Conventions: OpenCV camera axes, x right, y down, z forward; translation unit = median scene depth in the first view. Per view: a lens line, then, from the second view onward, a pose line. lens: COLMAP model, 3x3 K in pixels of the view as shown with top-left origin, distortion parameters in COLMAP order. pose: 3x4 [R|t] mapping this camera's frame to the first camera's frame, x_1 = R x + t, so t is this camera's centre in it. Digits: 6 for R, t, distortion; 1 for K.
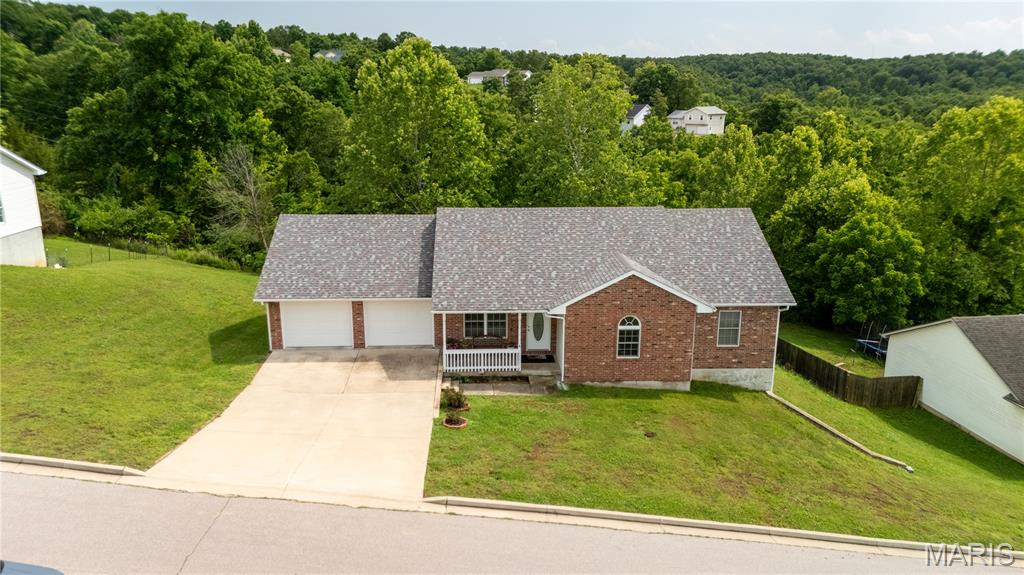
lens RADIAL K [[766.5, 0, 512.0], [0, 766.5, 287.5], [0, 0, 1]] dist [0.077808, -0.004600]
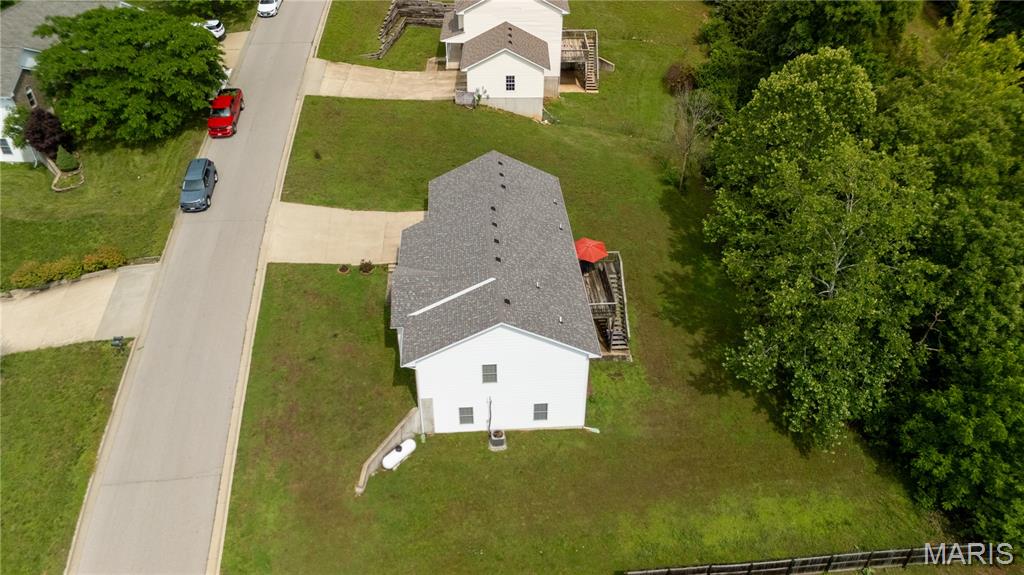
lens RADIAL K [[766.5, 0, 512.0], [0, 766.5, 287.5], [0, 0, 1]] dist [0.077808, -0.004600]
pose [[0.041802, 0.599430, -0.799335, 1.454342], [-0.269254, 0.777194, 0.568745, -0.977994], [0.962161, 0.191450, 0.193887, 0.895420]]
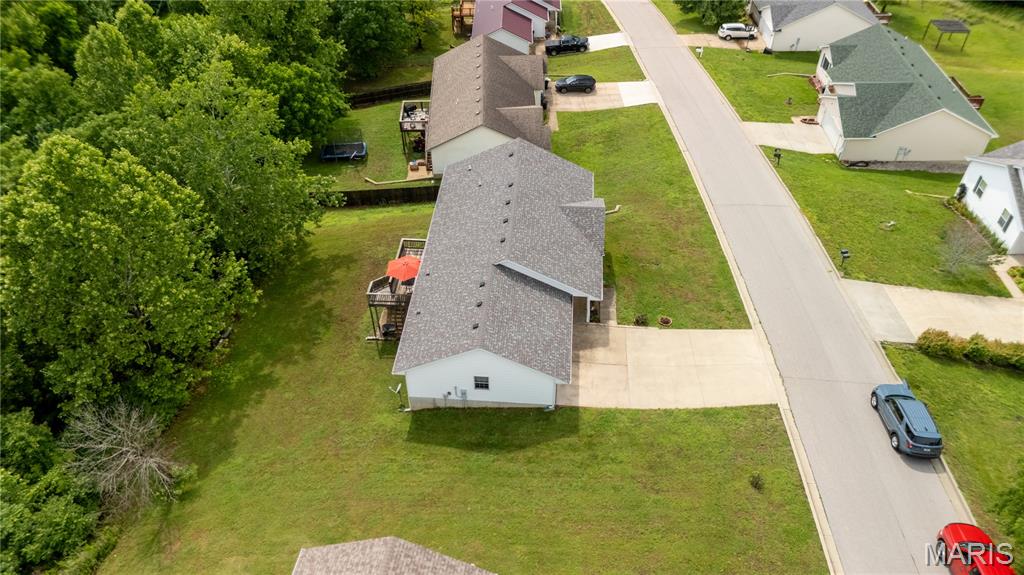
lens RADIAL K [[780.0, 0, 512.0], [0, 780.0, 287.5], [0, 0, 1]] dist [0.047253, -0.001629]
pose [[0.105246, -0.659066, 0.744684, -1.330577], [0.277488, 0.738563, 0.614431, -1.050944], [-0.954947, 0.141974, 0.260614, 0.721154]]
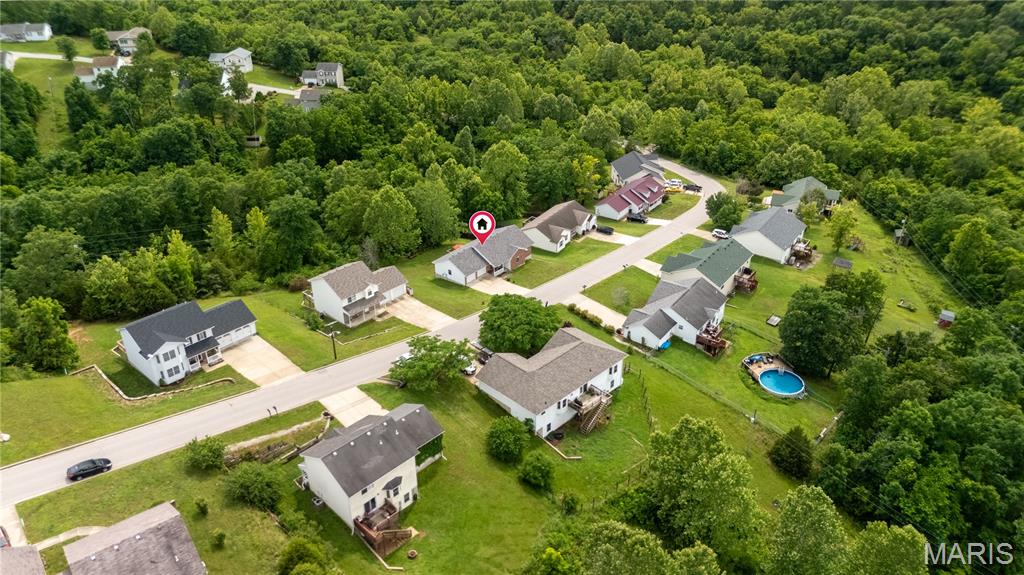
lens RADIAL K [[780.0, 0, 512.0], [0, 780.0, 287.5], [0, 0, 1]] dist [0.047253, -0.001629]
pose [[0.671307, -0.372928, 0.640525, -3.680912], [0.216371, 0.925157, 0.311878, -1.563454], [-0.708894, -0.070775, 0.701755, -3.078135]]
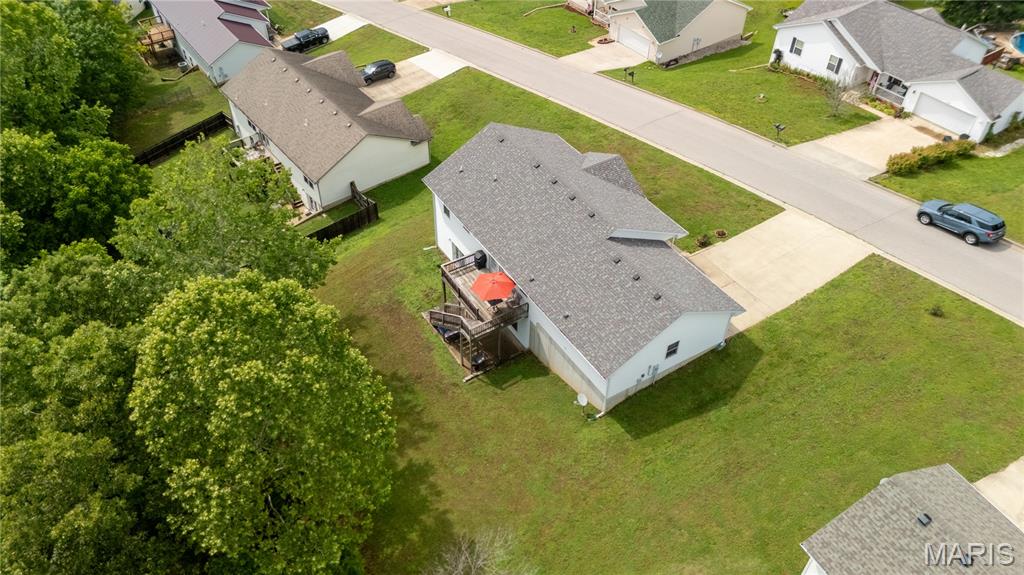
lens RADIAL K [[800.3, 0, 500.8], [0, 800.3, 284.0], [0, 0, 1]] dist [0.041693, -0.003086]
pose [[-0.497178, -0.585099, 0.640682, -1.075365], [0.242425, 0.615326, 0.750069, -1.299392], [-0.833093, 0.528235, -0.164084, 1.649338]]
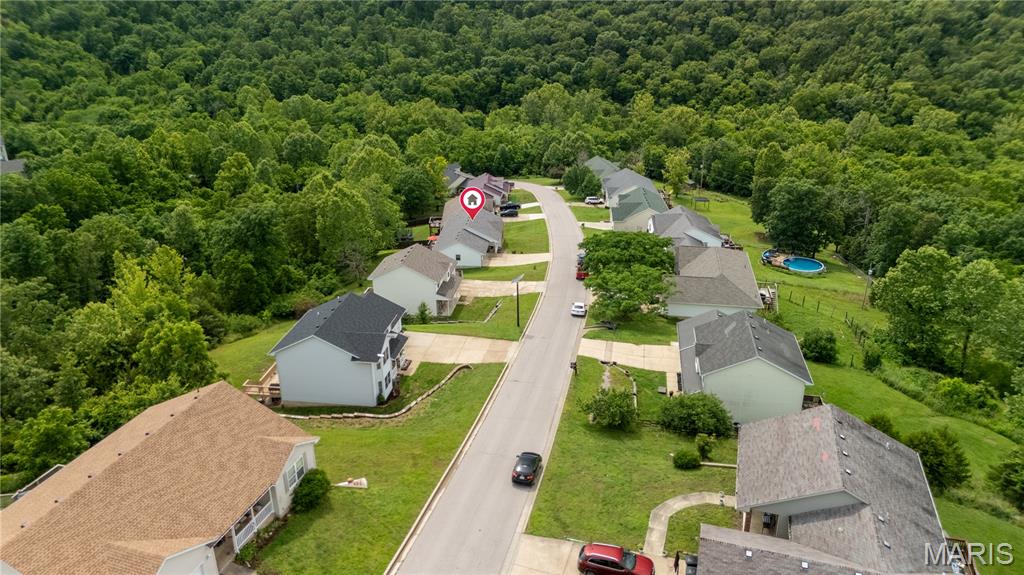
lens RADIAL K [[780.0, 0, 512.0], [0, 780.0, 287.5], [0, 0, 1]] dist [0.047253, -0.001629]
pose [[0.104644, -0.380639, 0.918784, -4.773340], [0.297191, 0.893610, 0.336362, -1.354747], [-0.949066, 0.237856, 0.206634, -0.065492]]
